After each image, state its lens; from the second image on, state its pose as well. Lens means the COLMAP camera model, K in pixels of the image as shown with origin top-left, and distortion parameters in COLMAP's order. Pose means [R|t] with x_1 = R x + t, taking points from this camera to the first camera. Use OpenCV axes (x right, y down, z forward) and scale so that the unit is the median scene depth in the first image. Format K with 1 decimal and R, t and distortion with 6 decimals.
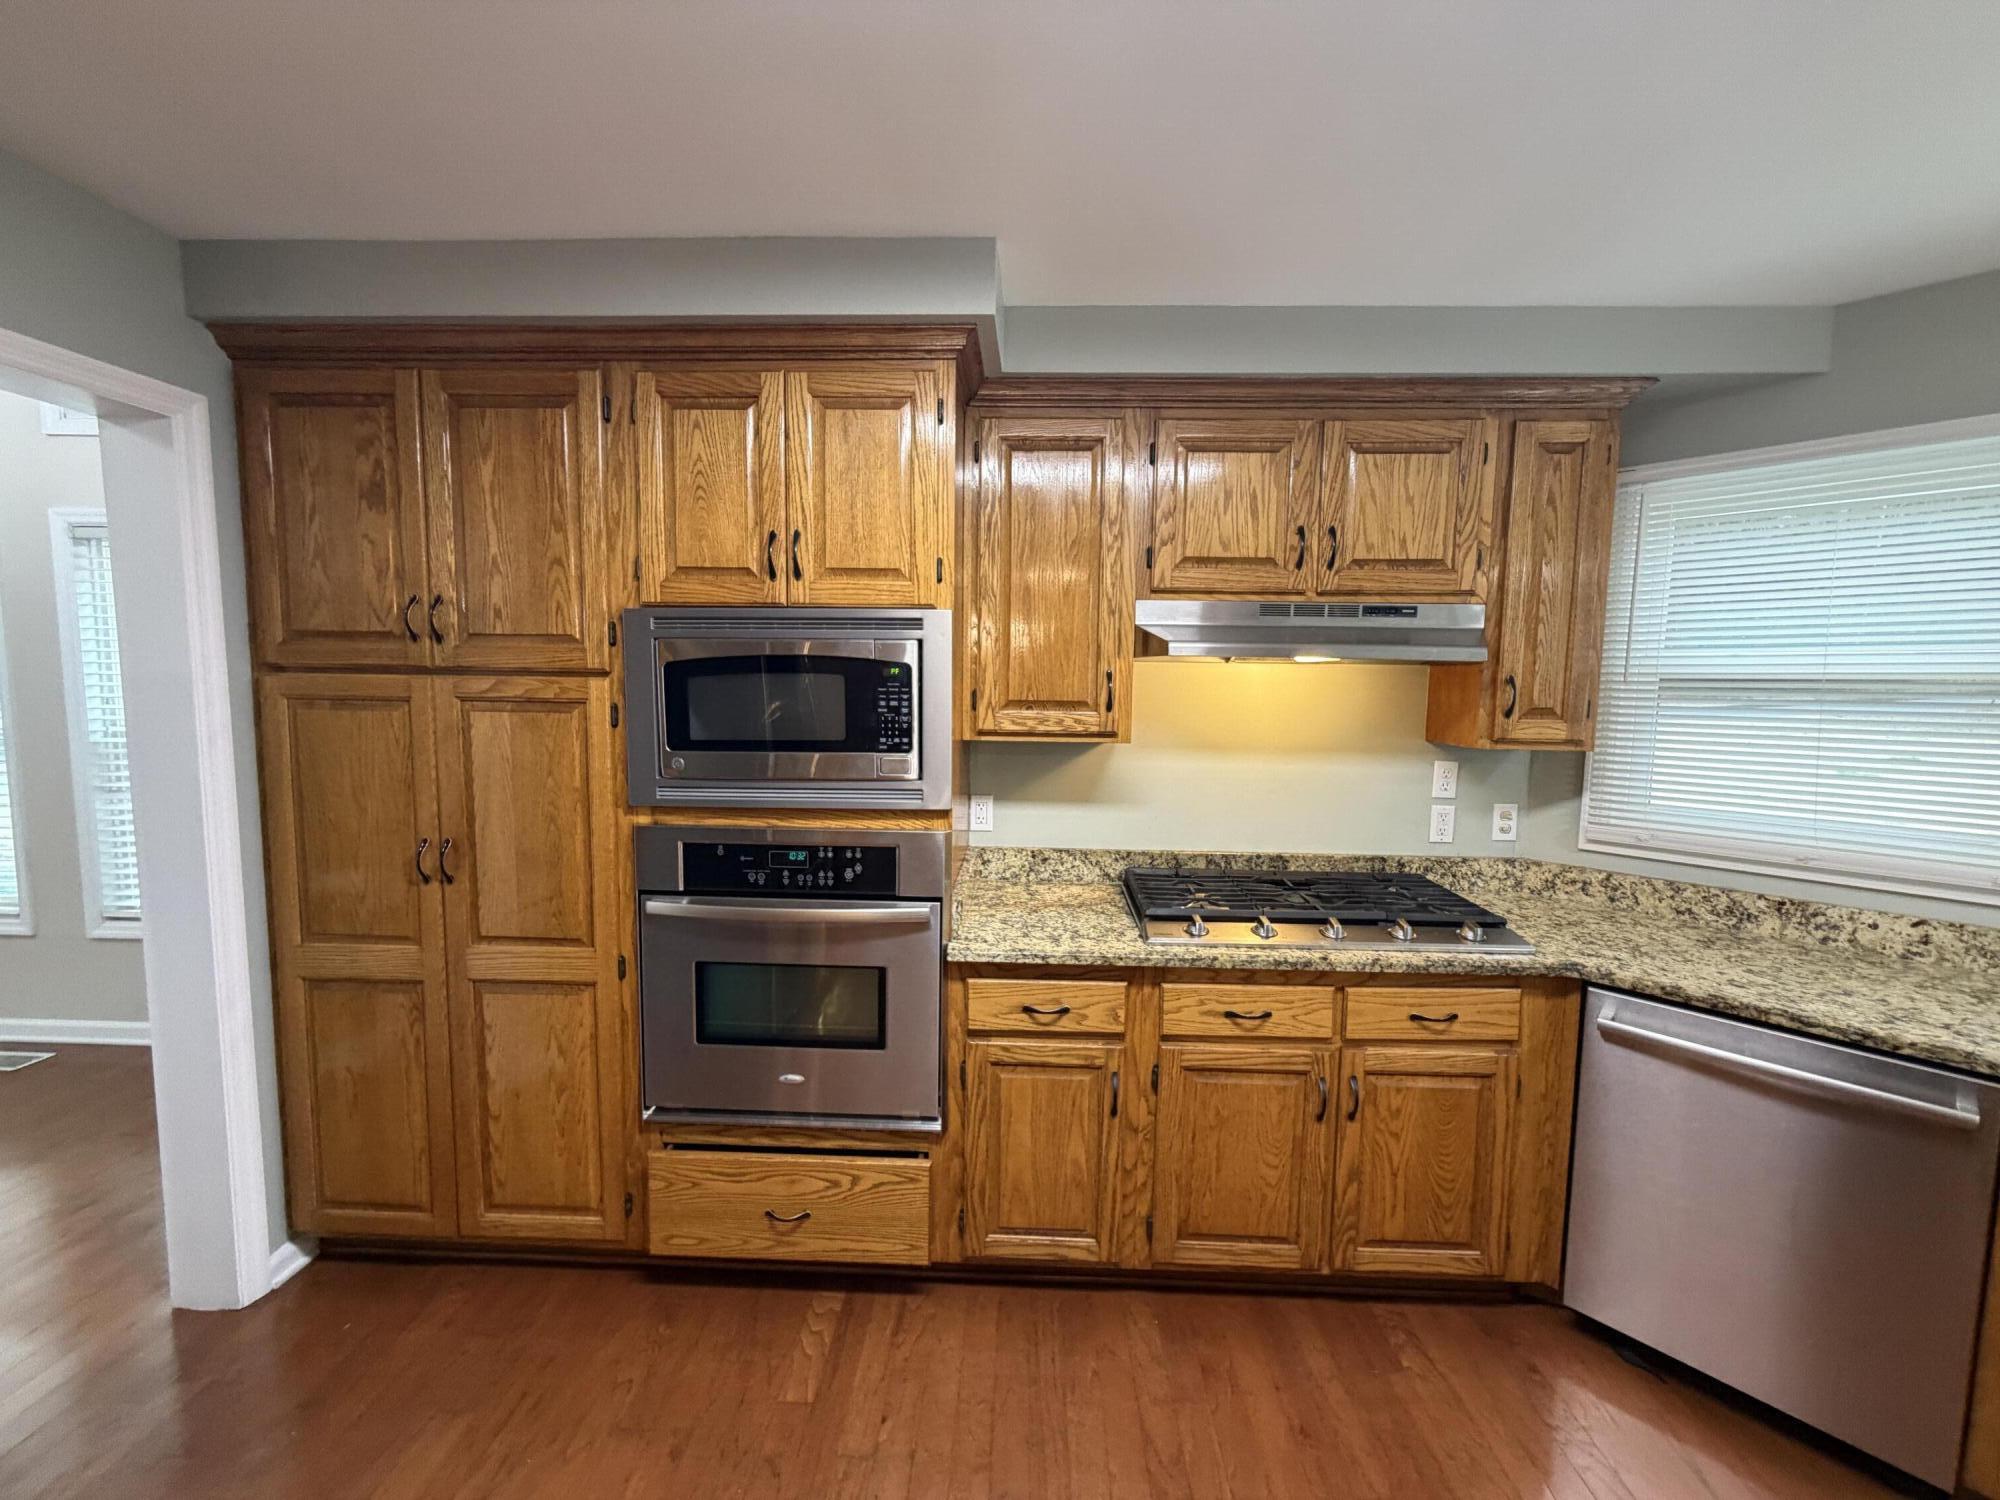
lens RADIAL K [[797.8, 0, 1007.5], [0, 797.8, 748.8], [0, 0, 1]] dist [-0.002350, 0.000984]
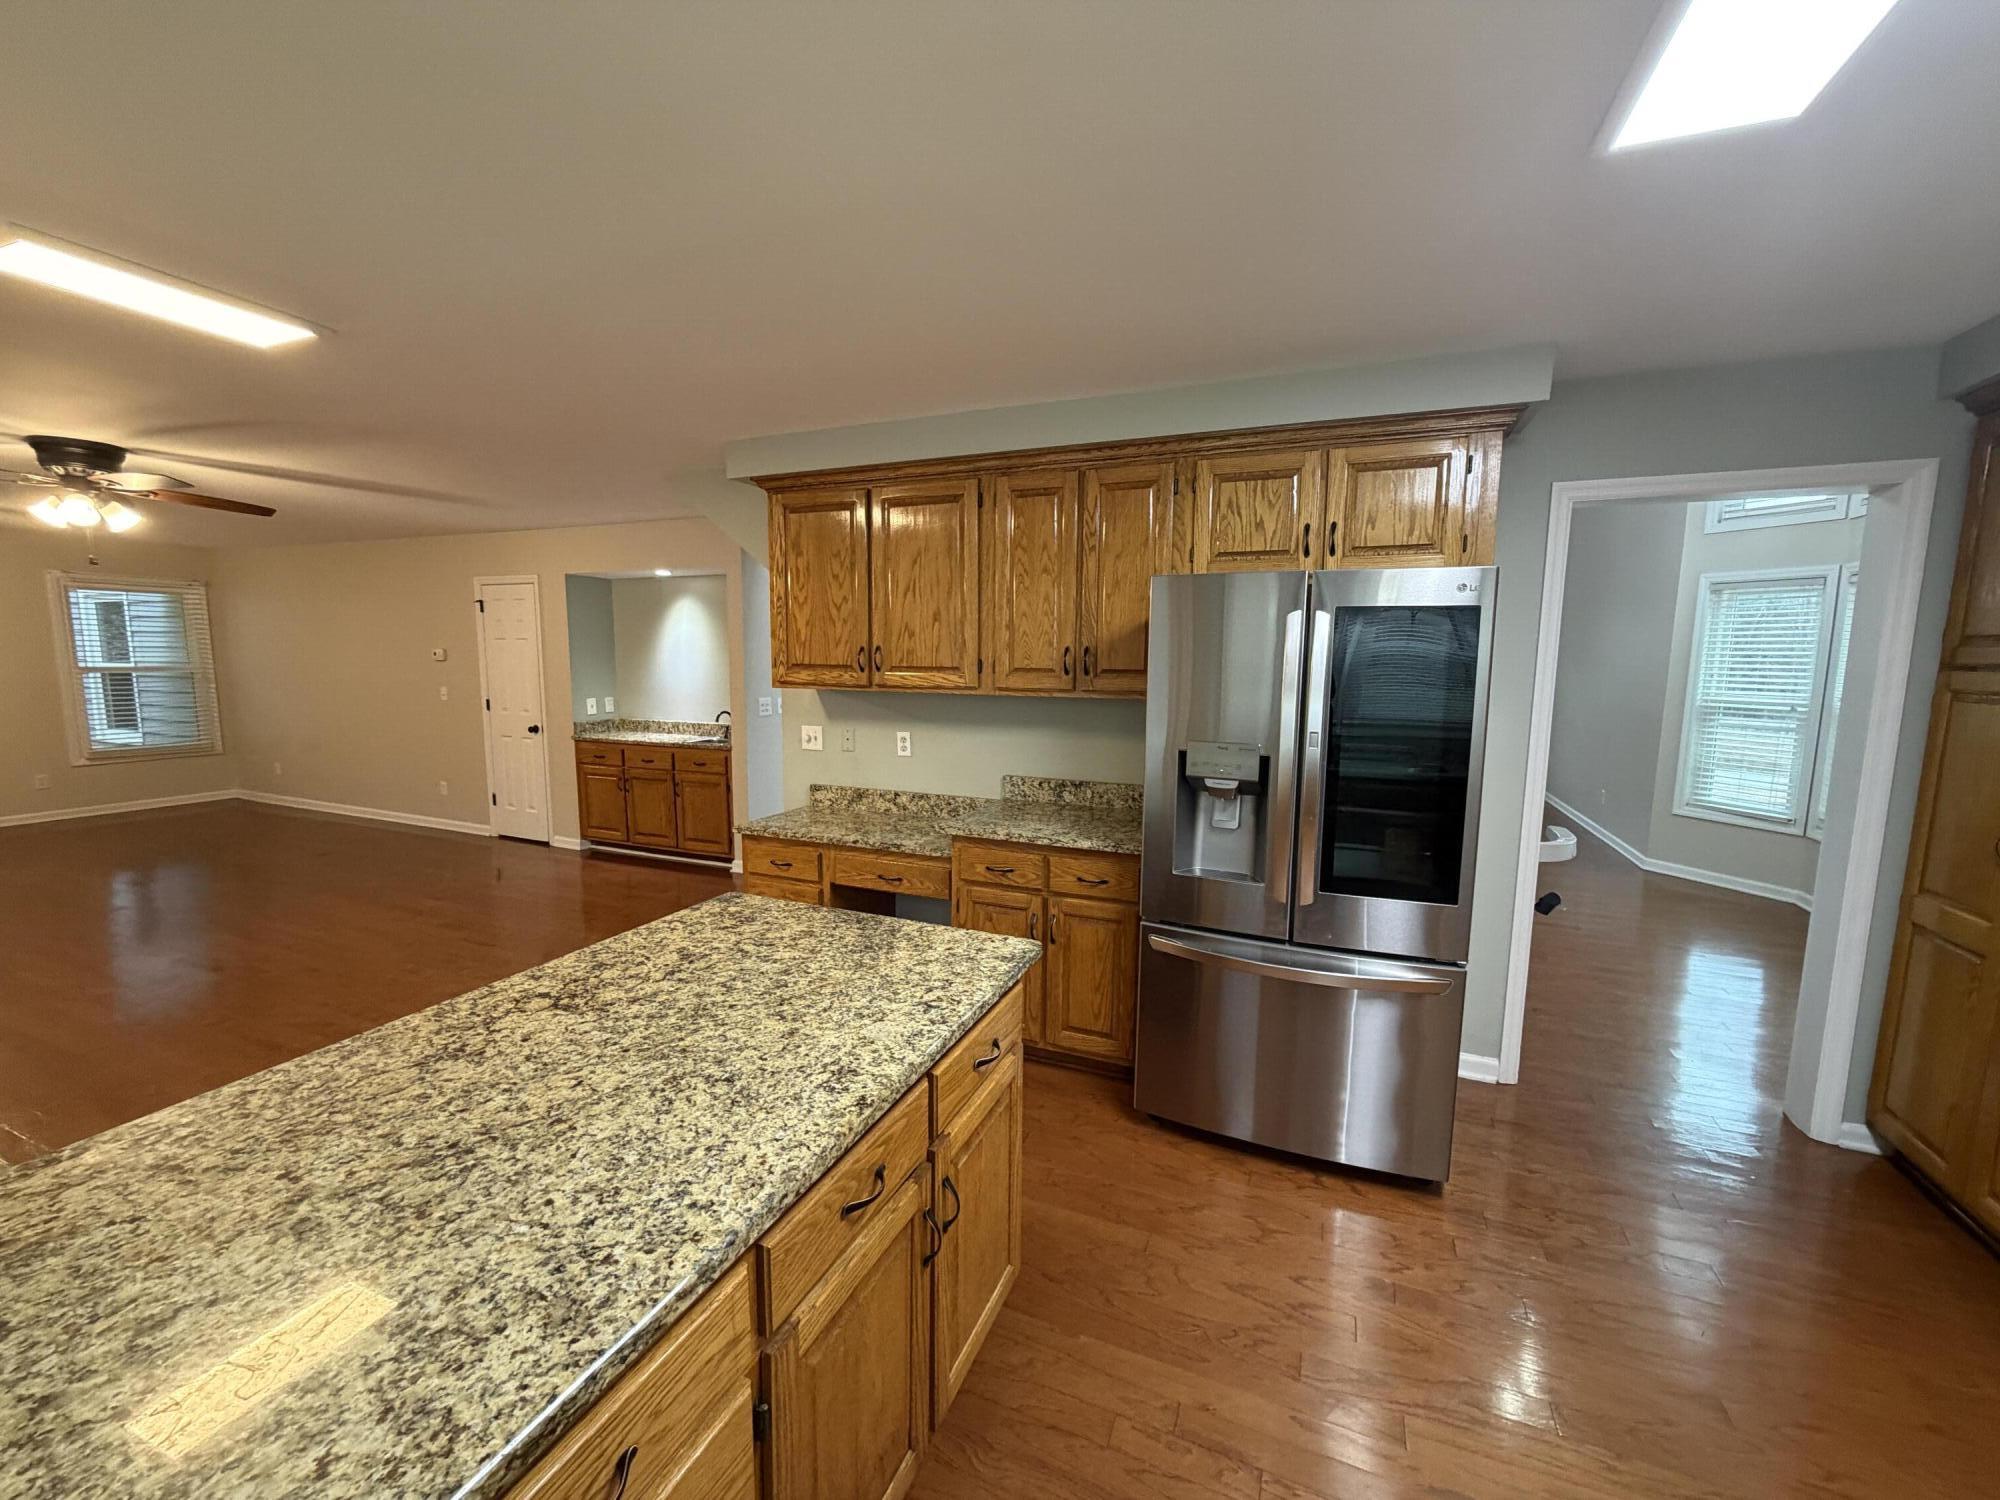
lens RADIAL K [[797.8, 0, 1007.8], [0, 797.8, 750.8], [0, 0, 1]] dist [-0.002350, 0.000984]
pose [[-0.353972, 0.094851, -0.930434, 0.725932], [-0.099722, 0.985345, 0.138386, -0.001194], [0.929925, 0.141769, -0.339326, 0.093776]]
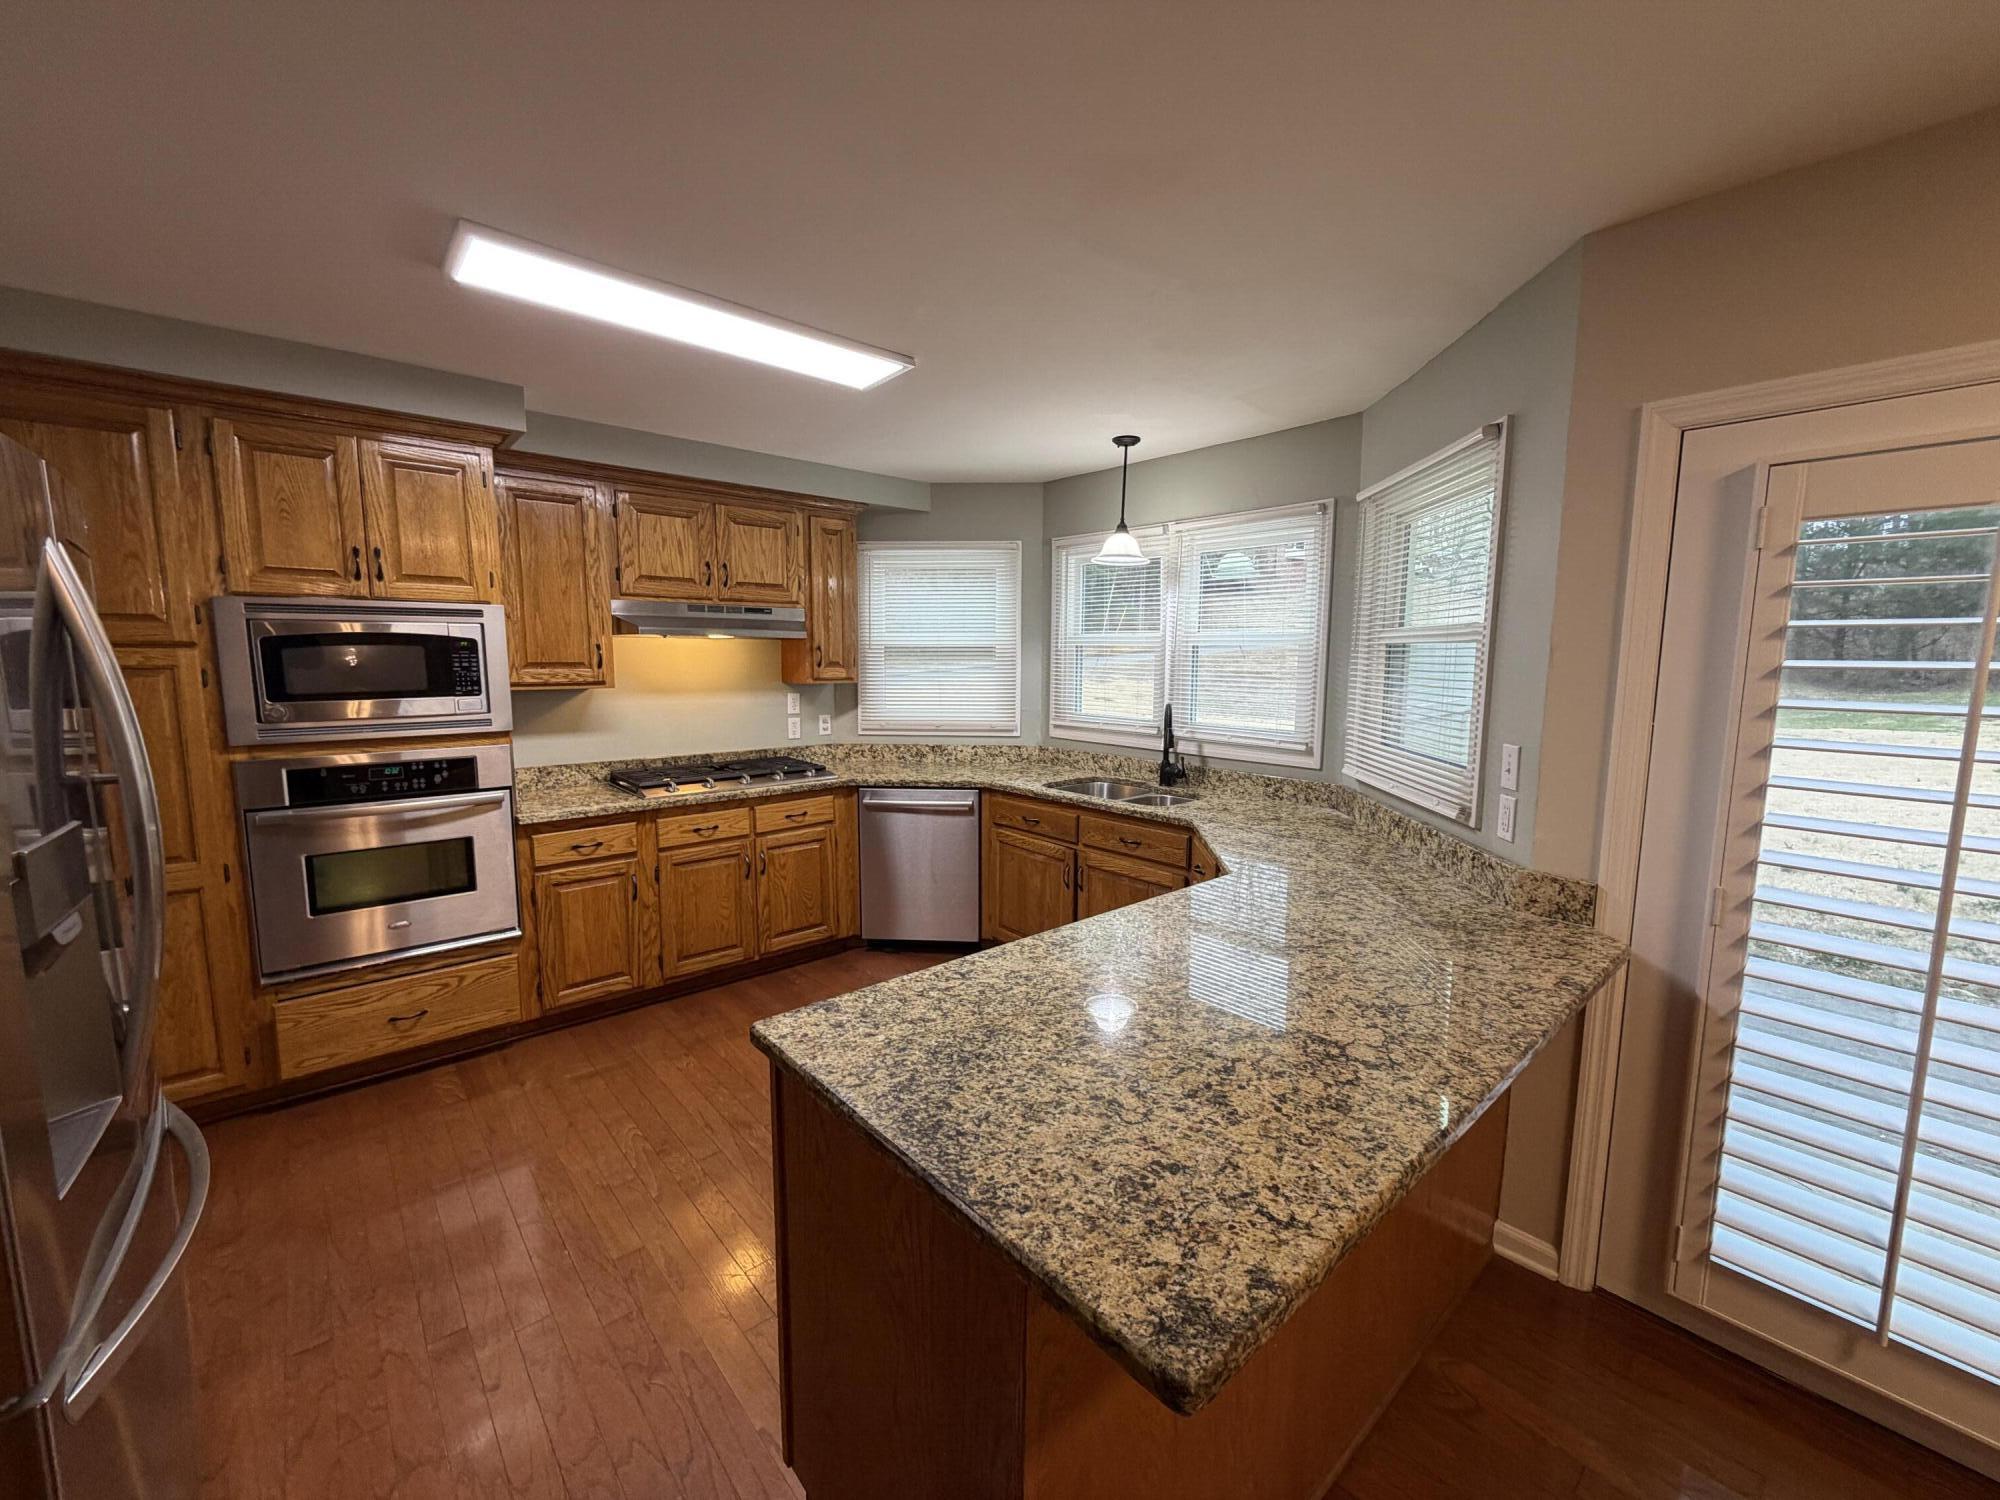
lens RADIAL K [[797.8, 0, 1006.2], [0, 797.8, 750.6], [0, 0, 1]] dist [-0.002350, 0.000984]
pose [[0.728315, -0.091489, 0.679107, -0.423133], [0.065766, 0.995805, 0.063623, 0.077285], [-0.682079, -0.001676, 0.731277, -0.814961]]
